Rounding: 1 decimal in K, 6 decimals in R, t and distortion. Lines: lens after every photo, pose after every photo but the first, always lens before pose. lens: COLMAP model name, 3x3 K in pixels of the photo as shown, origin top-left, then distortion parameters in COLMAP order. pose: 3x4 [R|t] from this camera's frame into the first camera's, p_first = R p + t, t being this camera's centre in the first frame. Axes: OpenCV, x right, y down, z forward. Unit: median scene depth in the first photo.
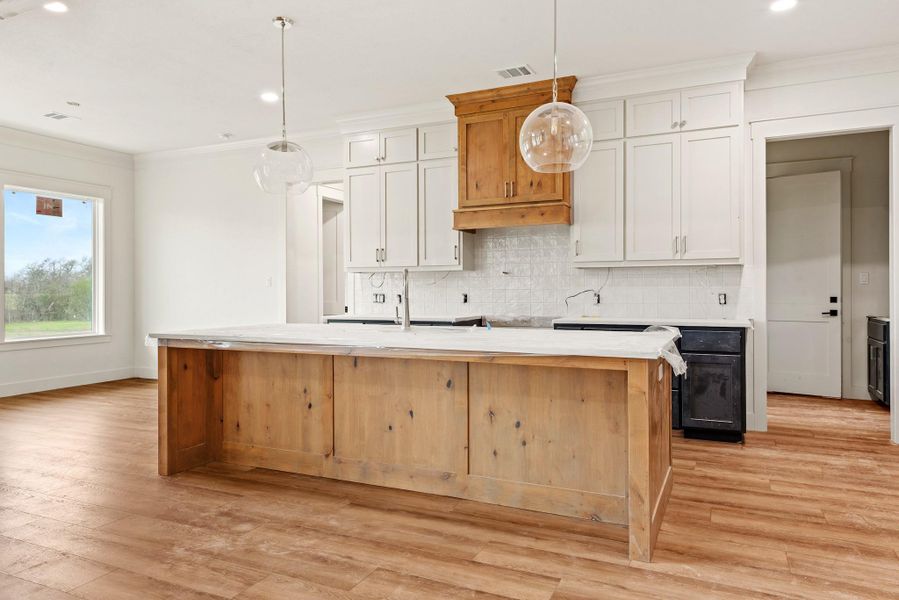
lens RADIAL K [[598.1, 0, 449.1], [0, 598.1, 297.1], [0, 0, 1]] dist [0.020563, -0.005914]
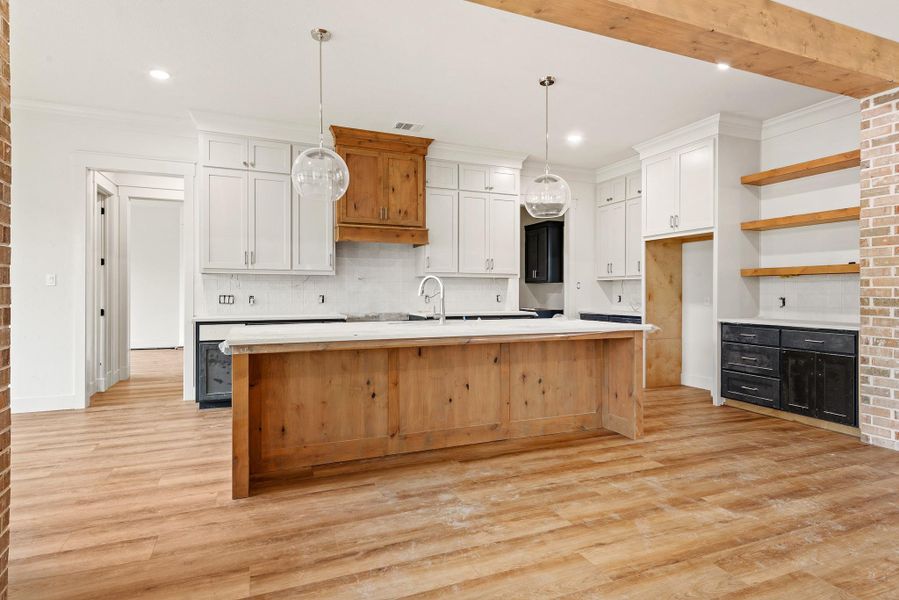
lens RADIAL K [[482.4, 0, 448.7], [0, 482.4, 297.9], [0, 0, 1]] dist [0.019900, -0.000004]
pose [[0.674274, -0.003205, 0.738474, -0.825800], [0.002738, 0.999995, 0.001840, -0.001955], [-0.738476, 0.000781, 0.674279, 0.295591]]
